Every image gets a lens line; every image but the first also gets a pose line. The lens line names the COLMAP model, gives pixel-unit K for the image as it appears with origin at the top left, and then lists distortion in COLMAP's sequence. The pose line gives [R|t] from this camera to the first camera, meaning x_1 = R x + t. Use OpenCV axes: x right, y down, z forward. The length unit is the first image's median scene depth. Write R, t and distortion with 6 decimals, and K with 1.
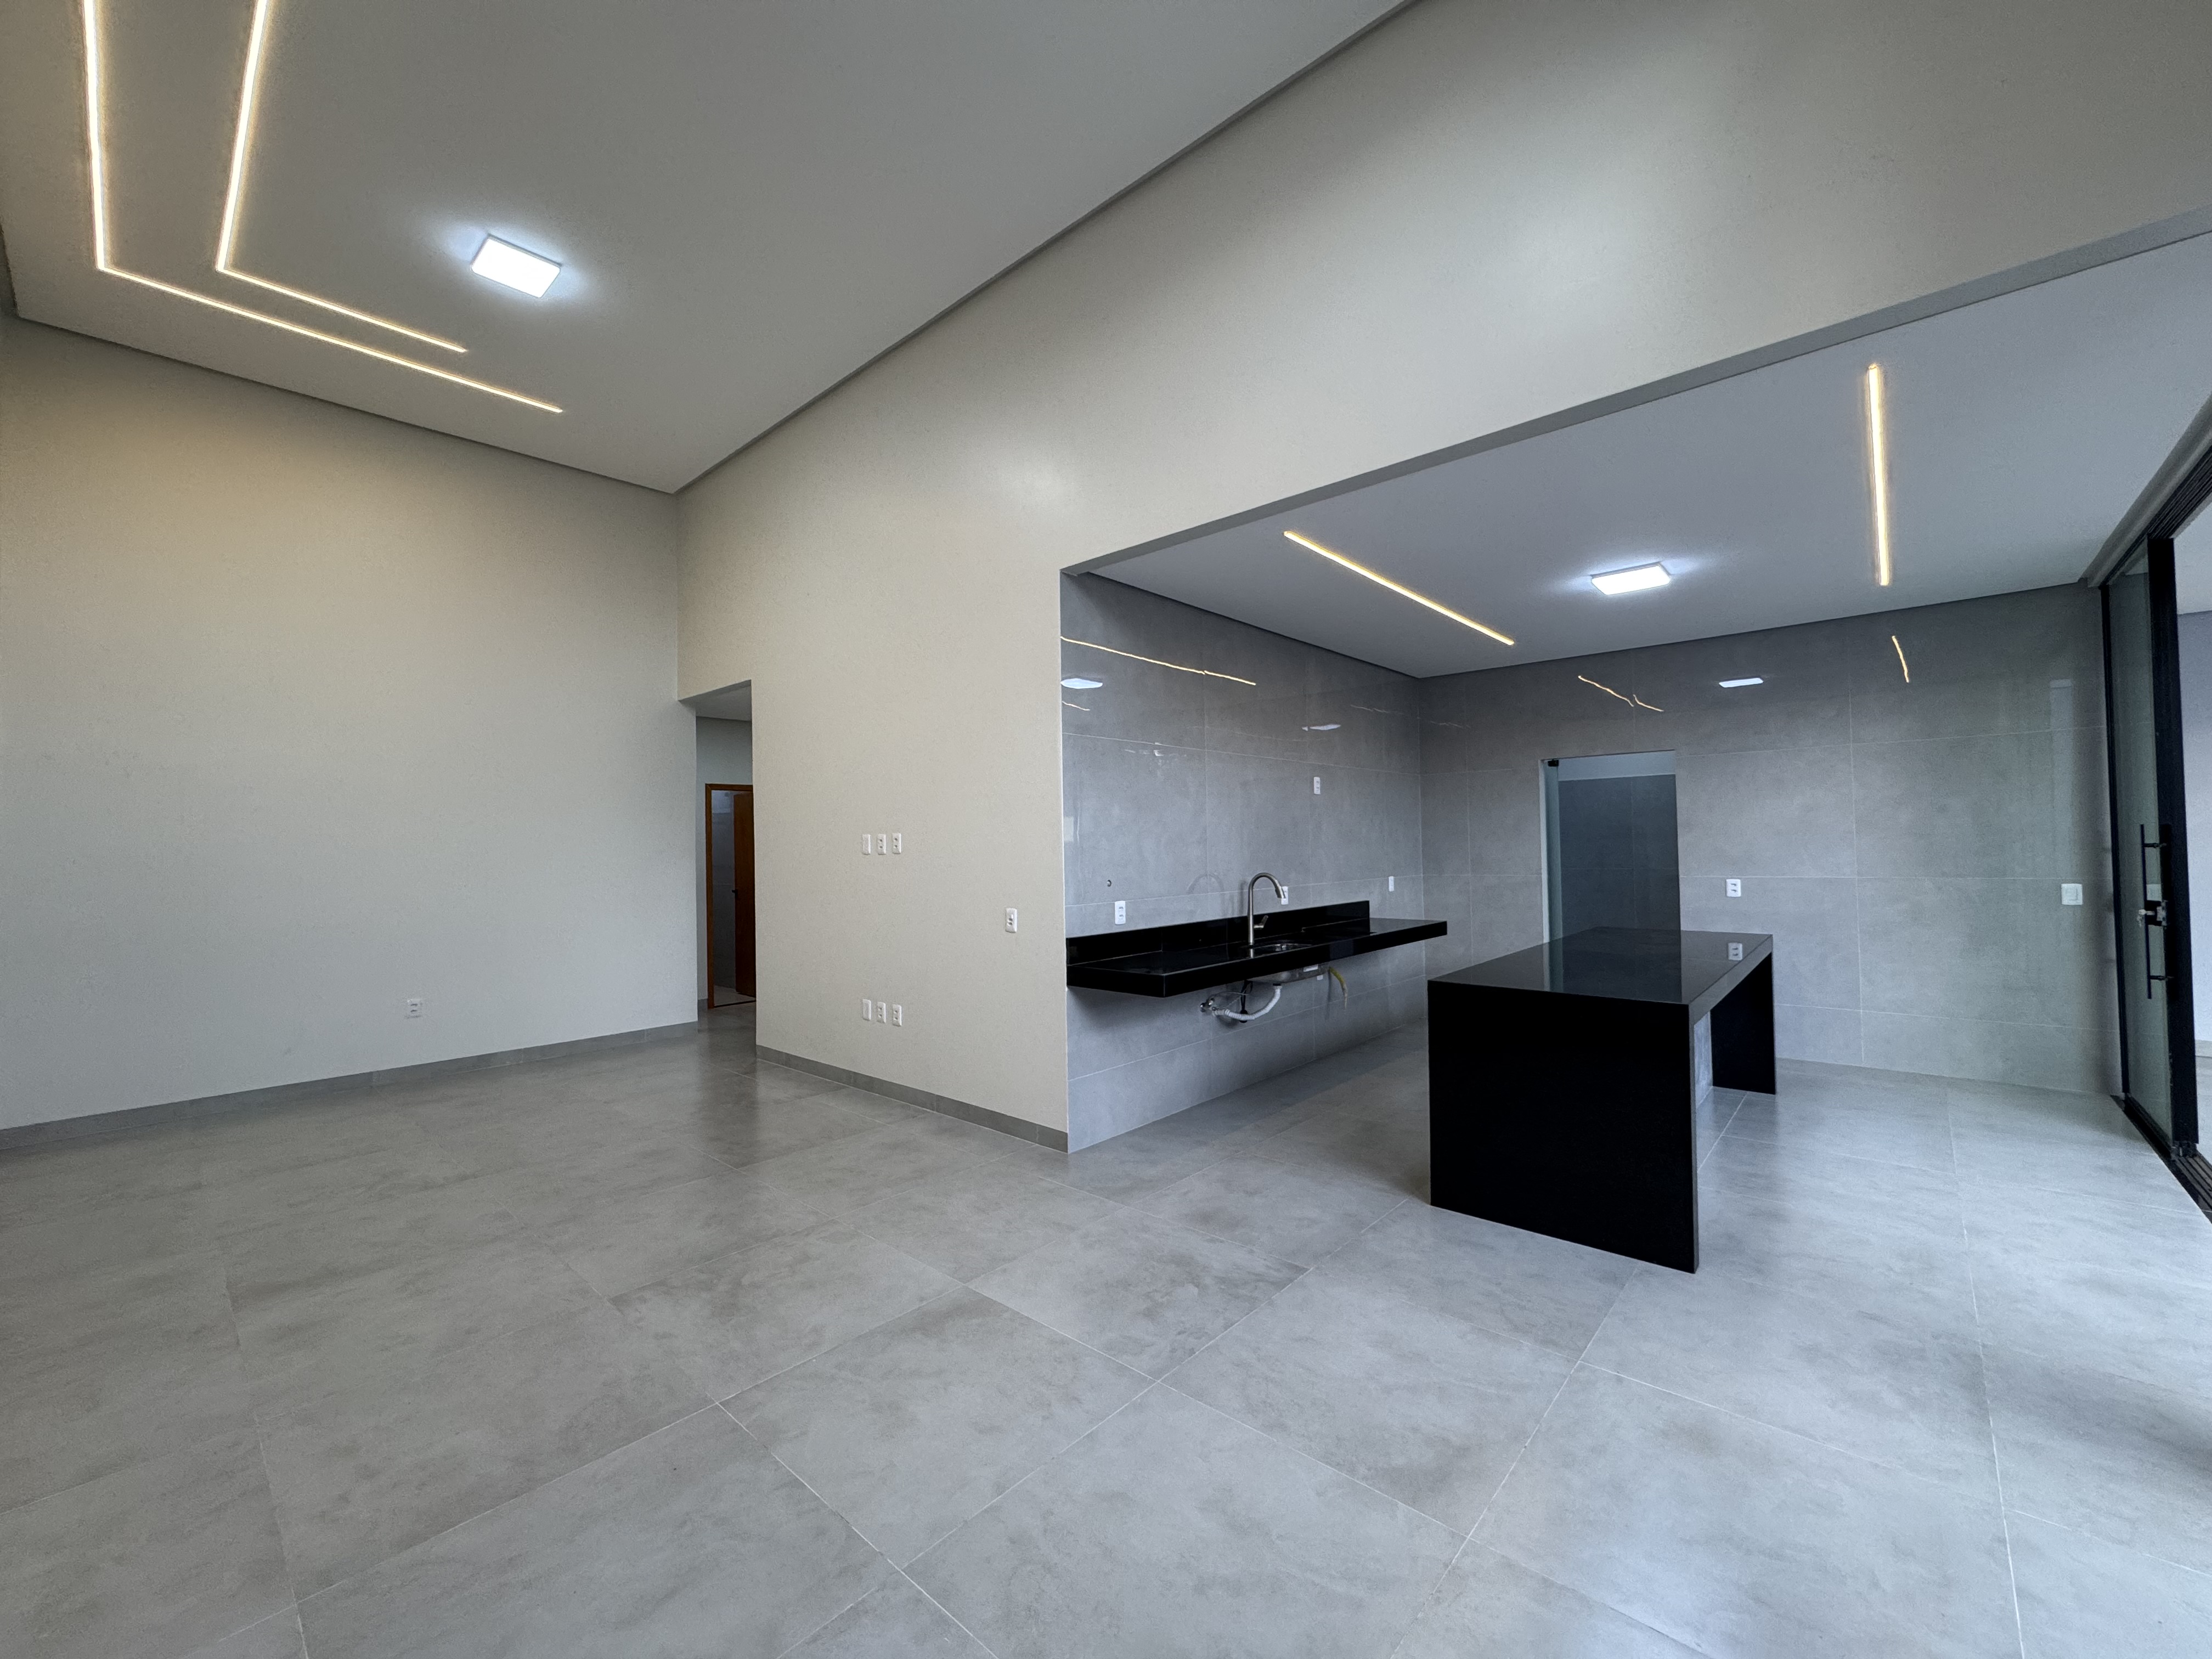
lens RADIAL K [[883.6, 0, 1101.5], [0, 883.6, 831.0], [0, 0, 1]] dist [-0.000447, -0.000068]
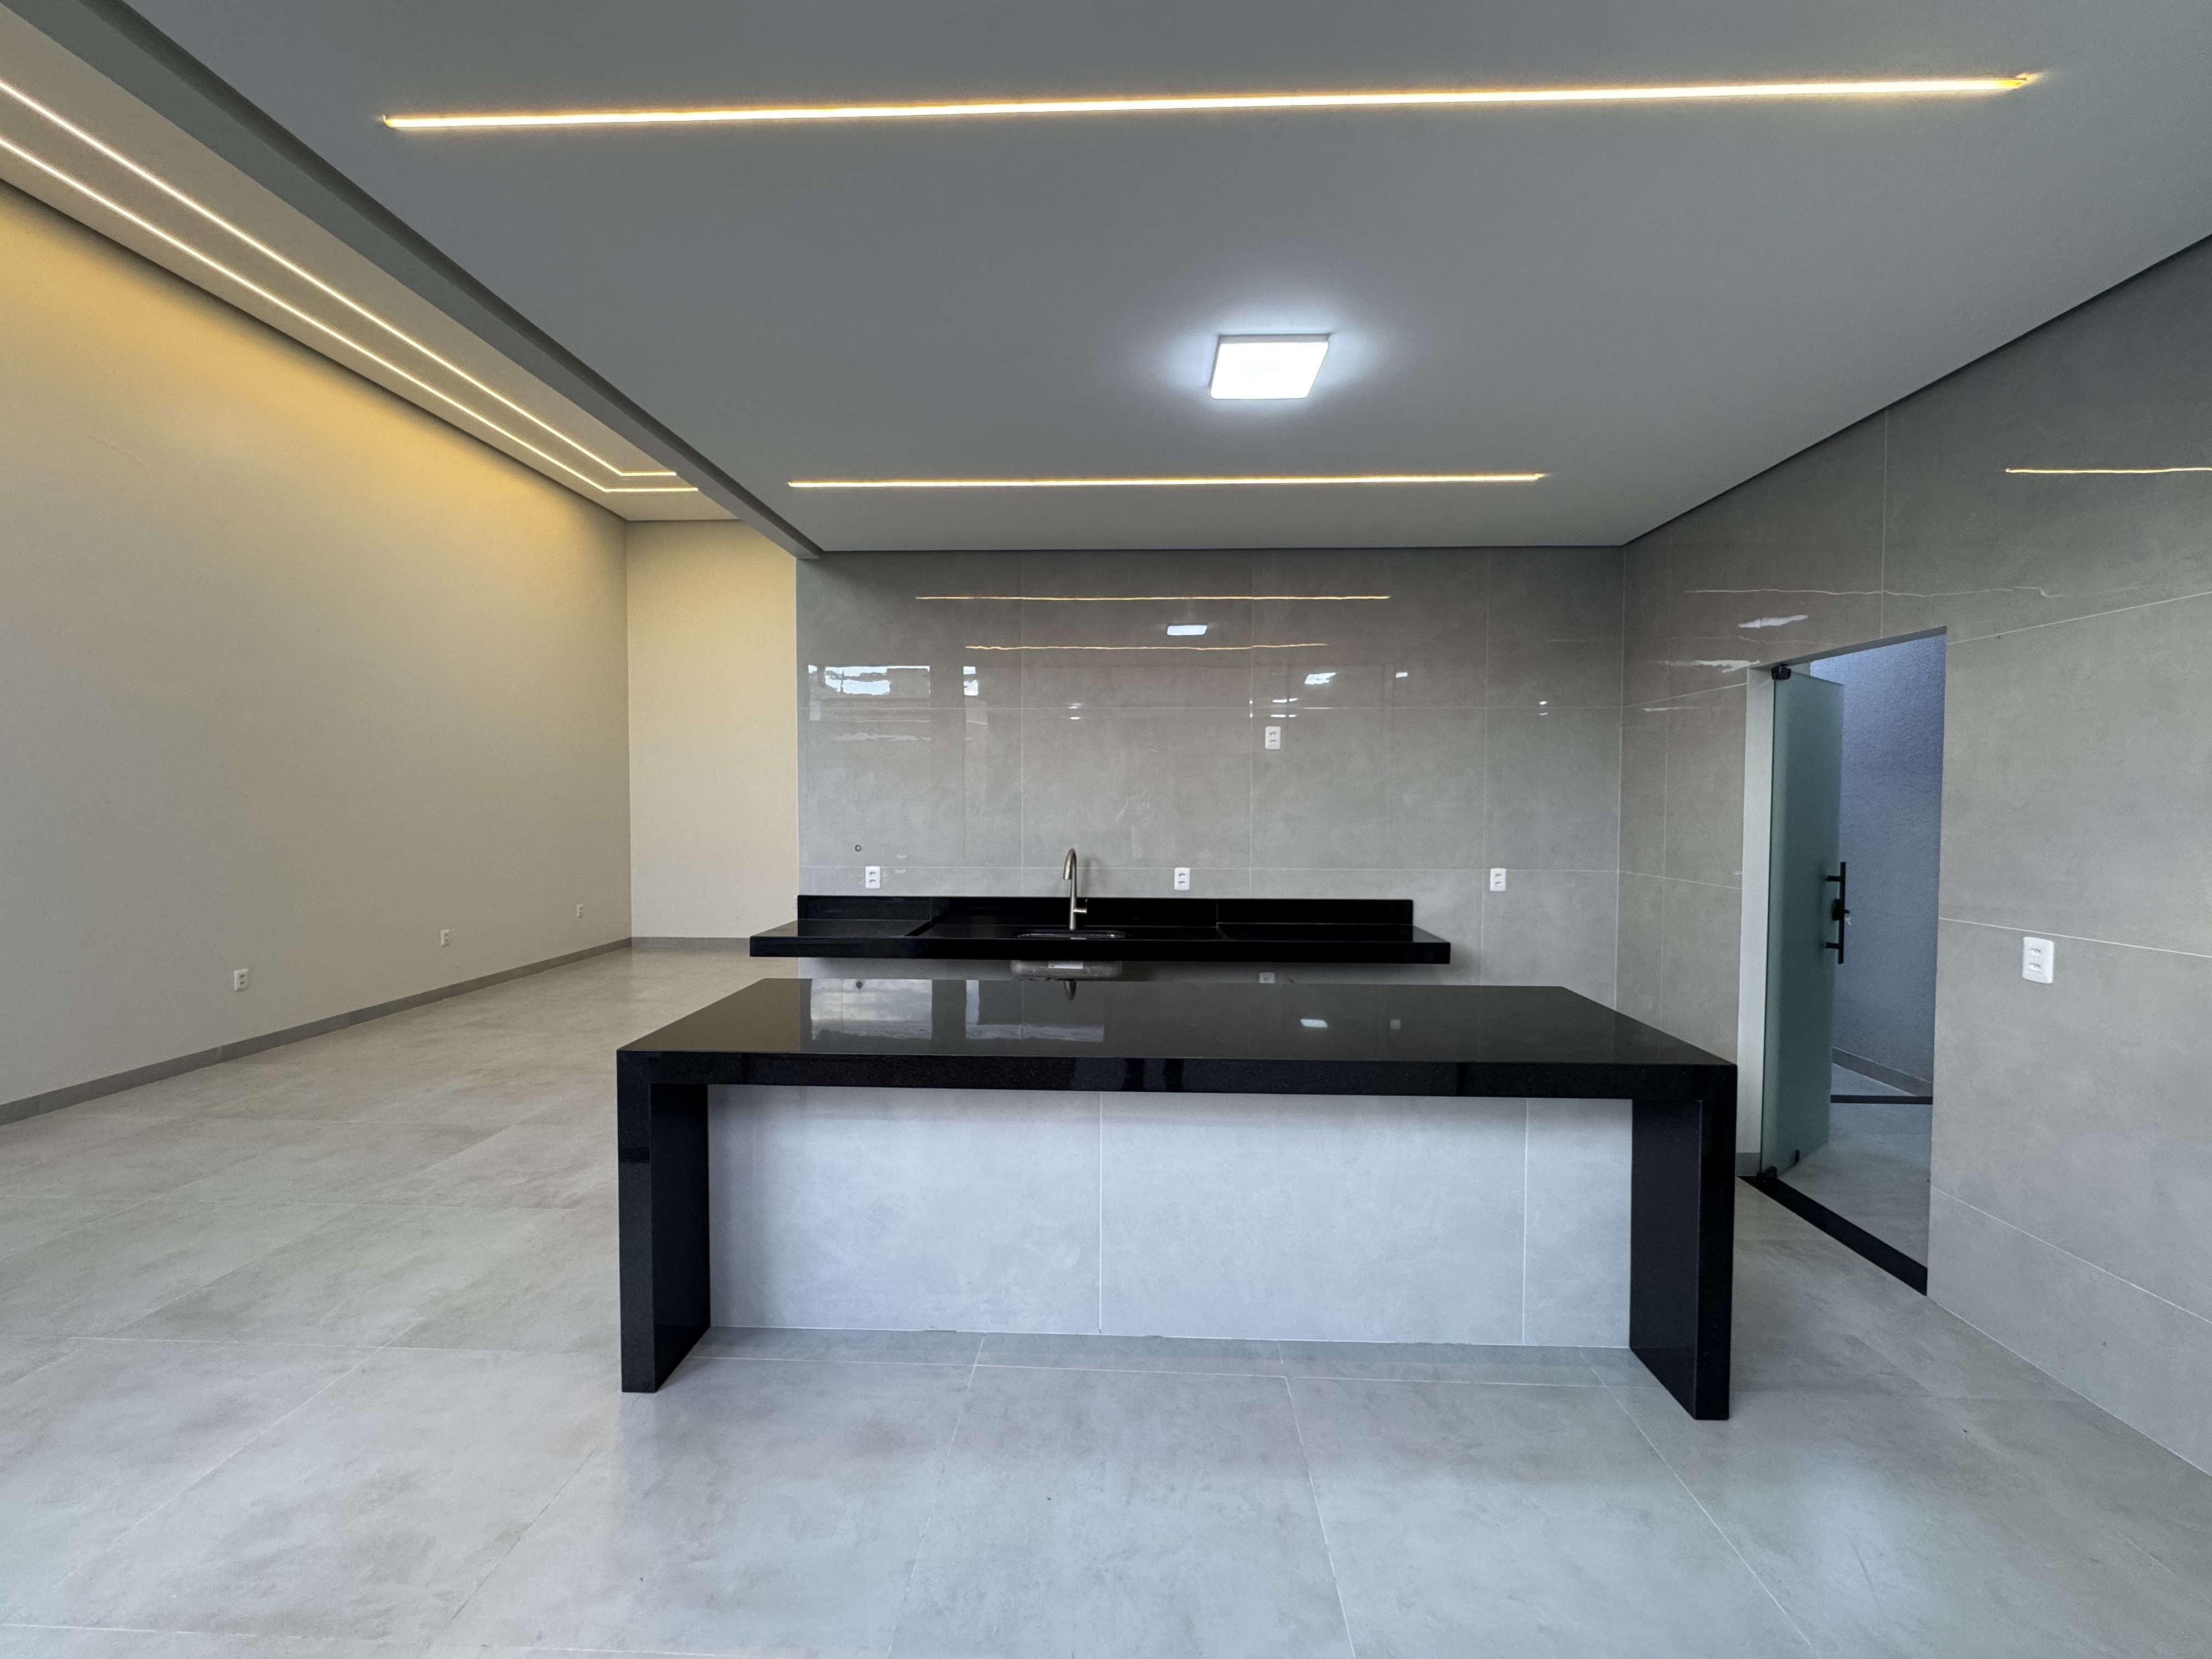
lens RADIAL K [[883.6, 0, 1101.5], [0, 883.6, 831.0], [0, 0, 1]] dist [-0.000447, -0.000068]
pose [[0.641426, 0.046113, -0.765798, 1.492723], [-0.000431, 0.998213, 0.059747, -0.035734], [0.767185, -0.037993, 0.640300, 0.834252]]
